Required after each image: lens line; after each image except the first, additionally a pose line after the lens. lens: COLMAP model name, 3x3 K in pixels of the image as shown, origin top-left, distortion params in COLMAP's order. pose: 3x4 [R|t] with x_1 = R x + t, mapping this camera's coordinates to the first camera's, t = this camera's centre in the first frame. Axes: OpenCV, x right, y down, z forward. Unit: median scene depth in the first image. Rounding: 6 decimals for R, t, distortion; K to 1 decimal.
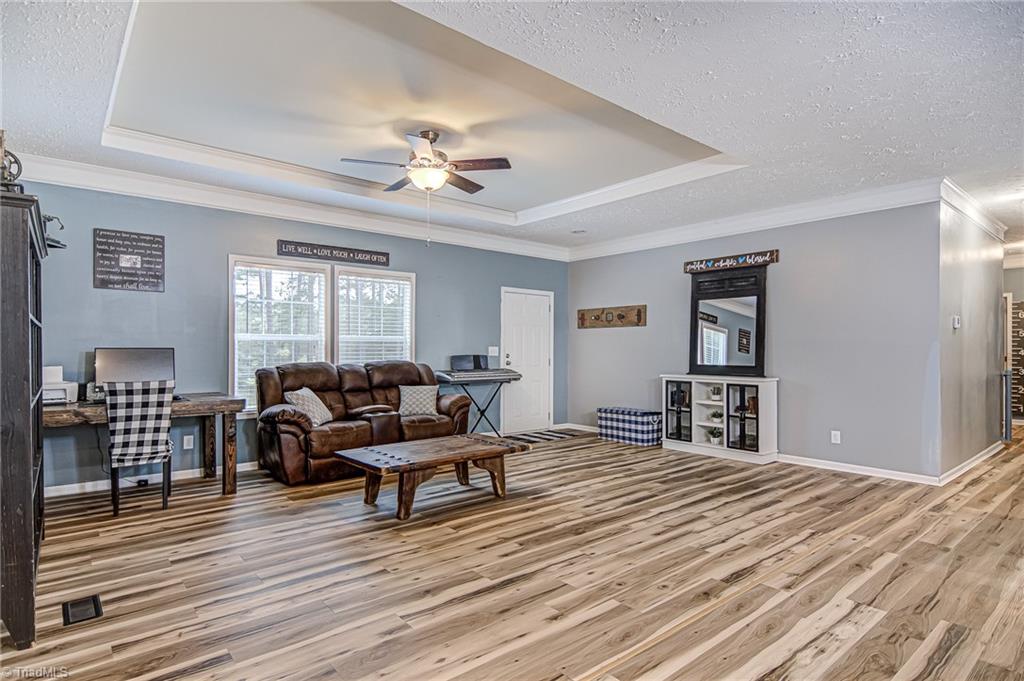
lens RADIAL K [[536.4, 0, 518.8], [0, 536.4, 345.3], [0, 0, 1]] dist [0.013486, -0.011600]
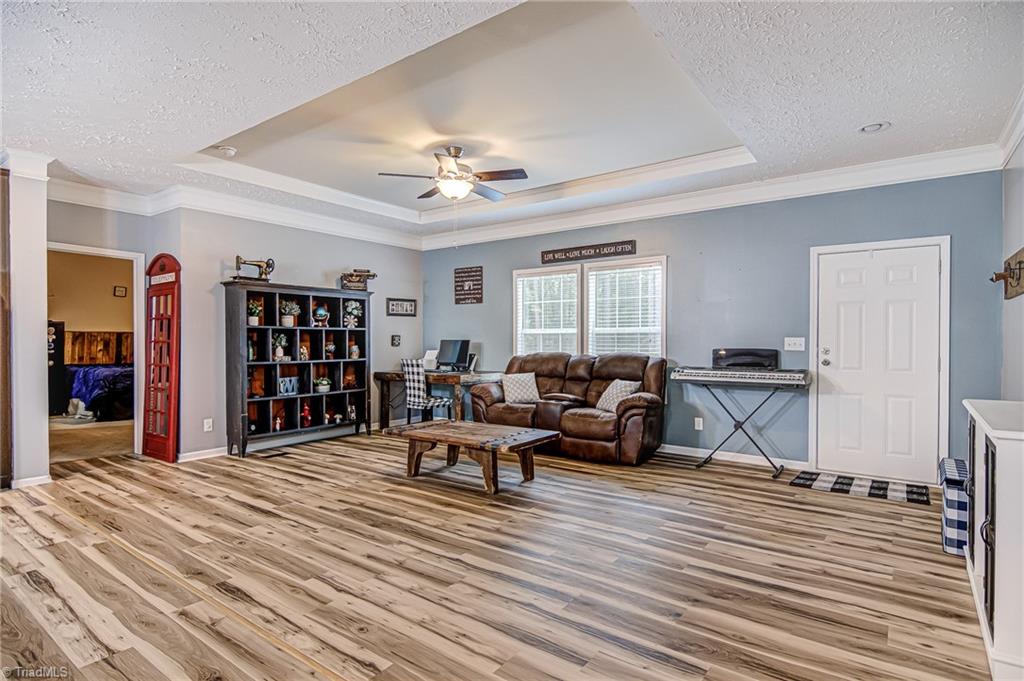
lens RADIAL K [[536.4, 0, 518.0], [0, 536.4, 343.2], [0, 0, 1]] dist [0.013486, -0.011600]
pose [[0.231255, 0.004540, -0.972883, 1.074345], [0.006681, 0.999958, 0.006254, 0.006916], [0.972870, -0.007946, 0.231215, 0.969689]]
